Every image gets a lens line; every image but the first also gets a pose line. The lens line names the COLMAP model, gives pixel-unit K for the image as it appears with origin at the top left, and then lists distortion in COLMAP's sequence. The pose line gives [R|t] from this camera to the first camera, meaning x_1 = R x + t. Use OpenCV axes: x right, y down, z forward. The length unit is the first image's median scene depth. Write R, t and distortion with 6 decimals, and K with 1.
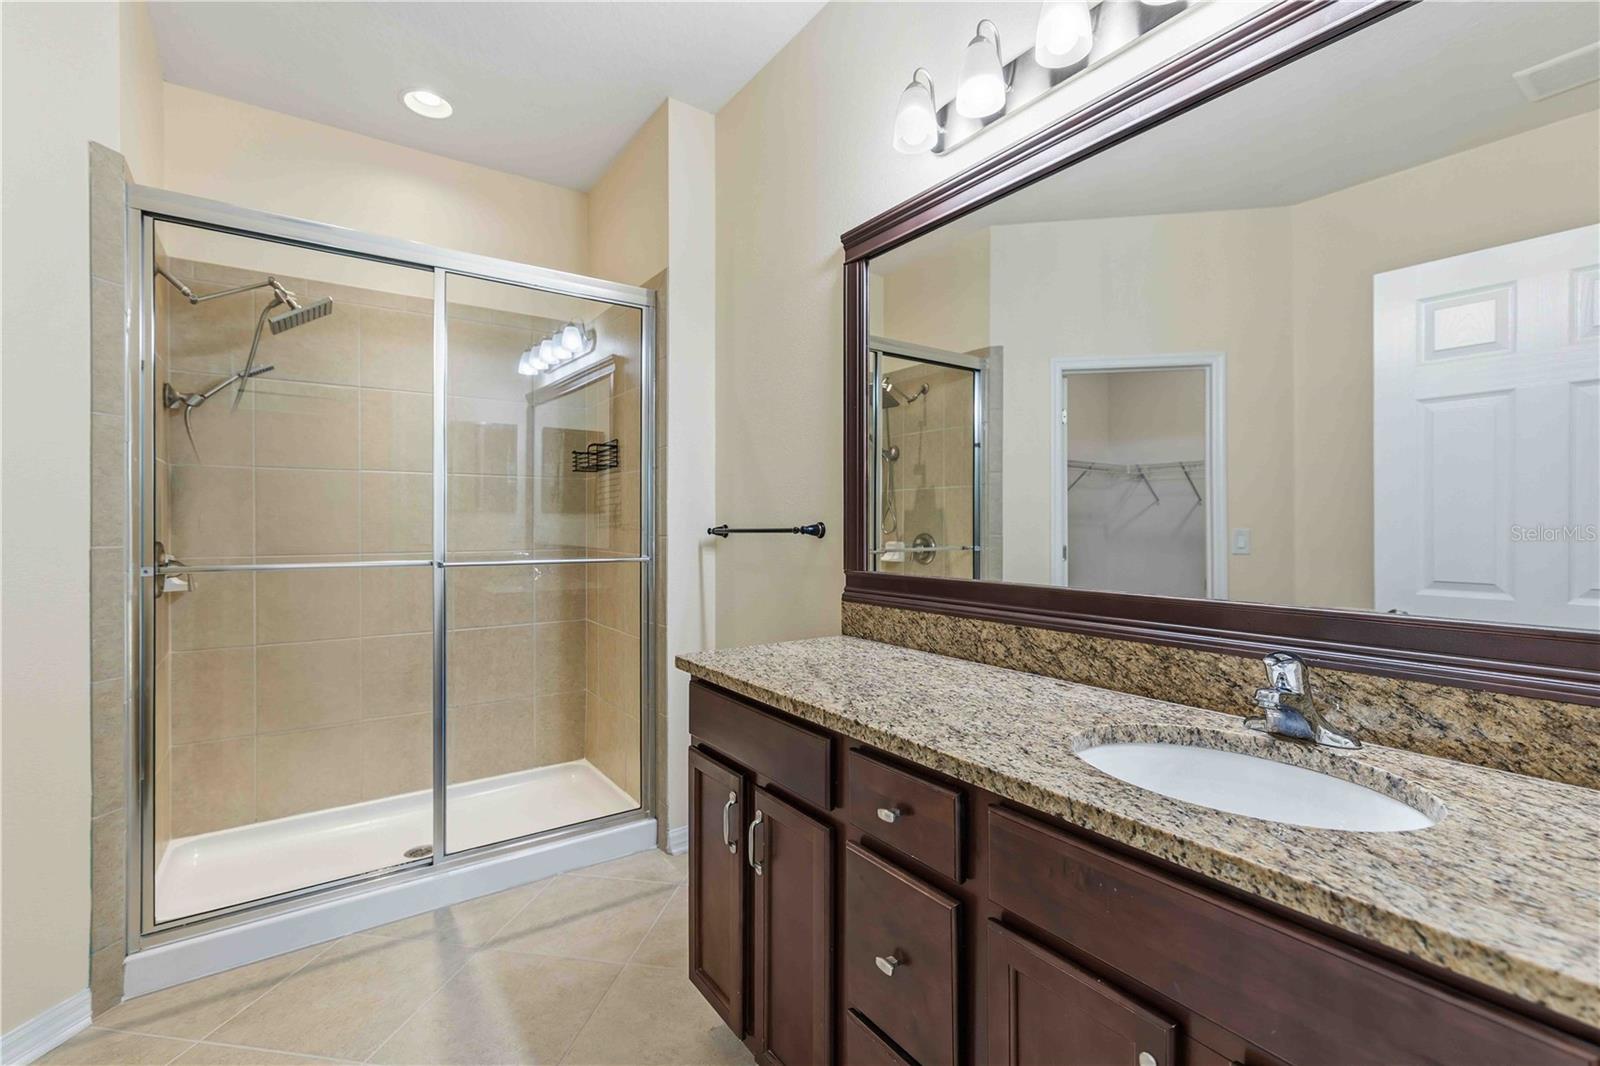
lens RADIAL K [[688.0, 0, 801.1], [0, 688.0, 528.5], [0, 0, 1]] dist [0.000338, -0.000040]
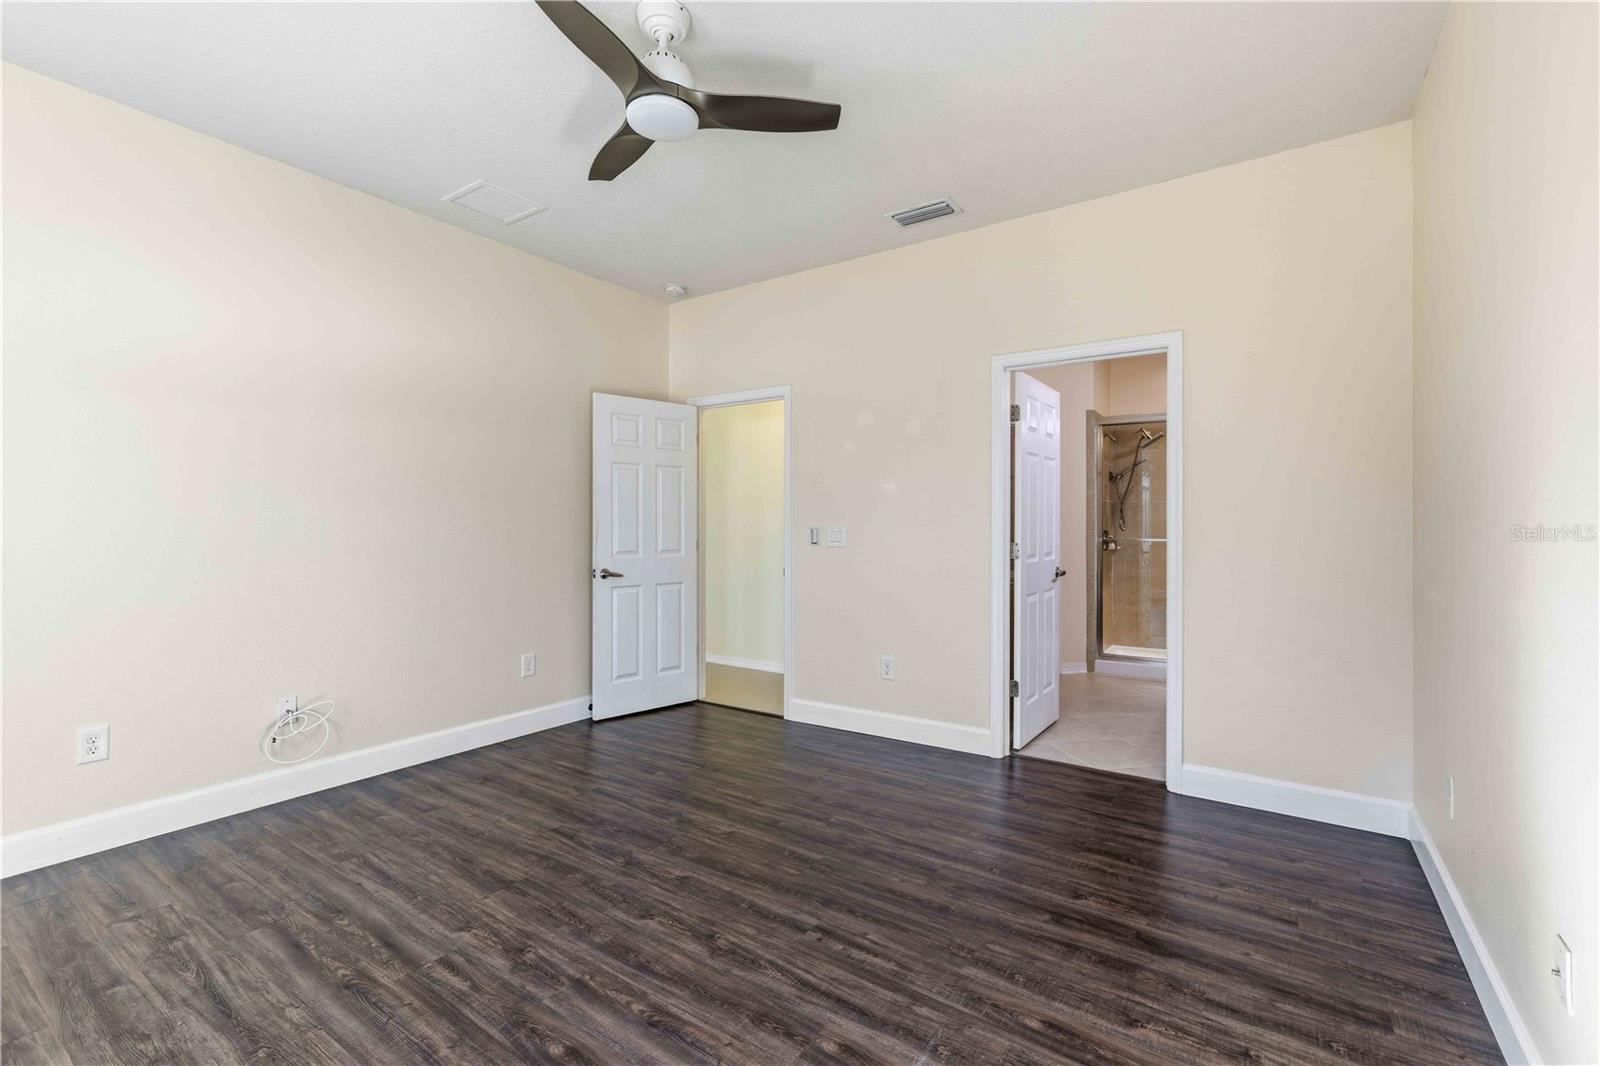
lens RADIAL K [[688.0, 0, 800.2], [0, 688.0, 532.8], [0, 0, 1]] dist [0.000338, -0.000040]
pose [[0.347979, 0.001690, -0.937501, 1.197375], [-0.004142, 0.999991, 0.000265, 0.032311], [0.937493, 0.003791, 0.347983, -1.088895]]
